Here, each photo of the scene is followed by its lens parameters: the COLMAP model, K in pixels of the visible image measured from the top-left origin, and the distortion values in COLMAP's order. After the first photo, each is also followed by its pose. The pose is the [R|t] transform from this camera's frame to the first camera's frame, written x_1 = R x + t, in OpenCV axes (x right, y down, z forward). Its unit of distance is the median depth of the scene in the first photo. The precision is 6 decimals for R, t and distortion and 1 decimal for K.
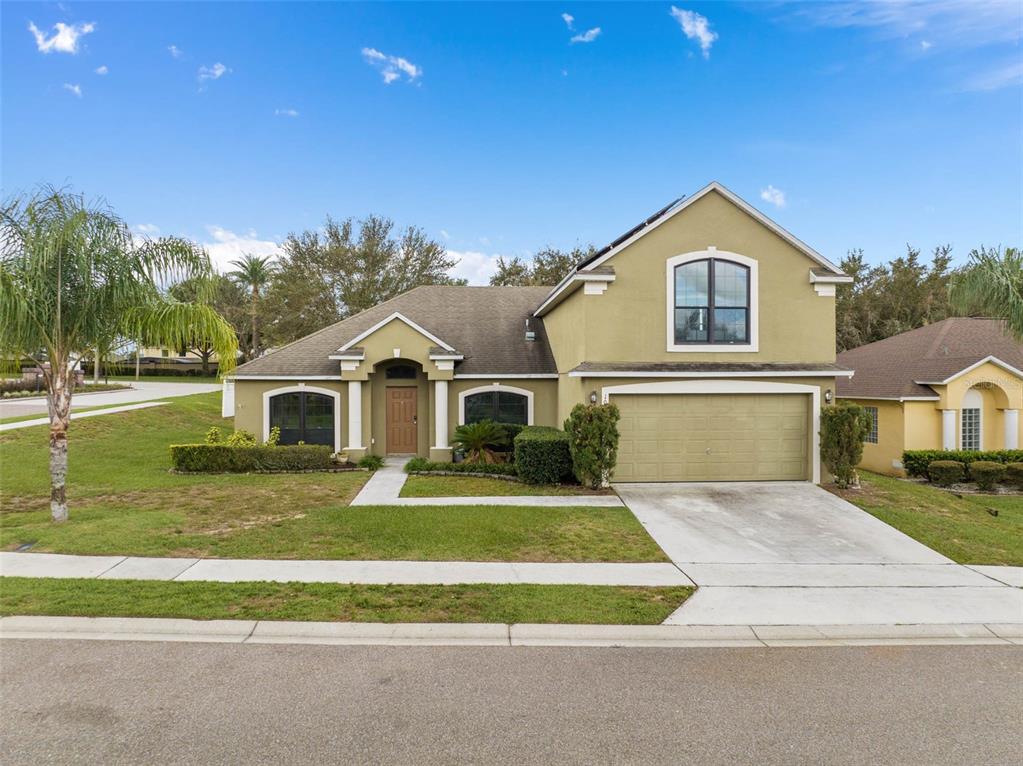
lens RADIAL K [[747.0, 0, 508.2], [0, 747.0, 382.2], [0, 0, 1]] dist [-0.029231, -0.016320]
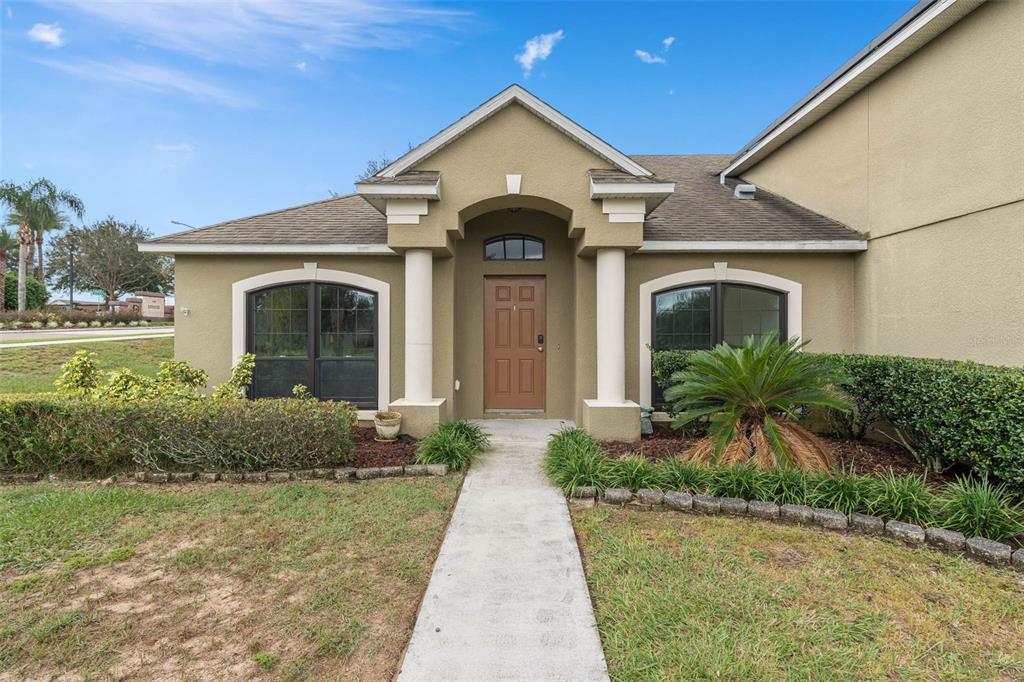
lens RADIAL K [[521.0, 0, 509.6], [0, 521.0, 337.0], [0, 0, 1]] dist [-0.008759, -0.000070]
pose [[0.997302, 0.005272, -0.073216, -0.154634], [-0.004676, 0.999955, 0.008300, 0.056597], [0.073256, -0.007935, 0.997282, 0.837123]]
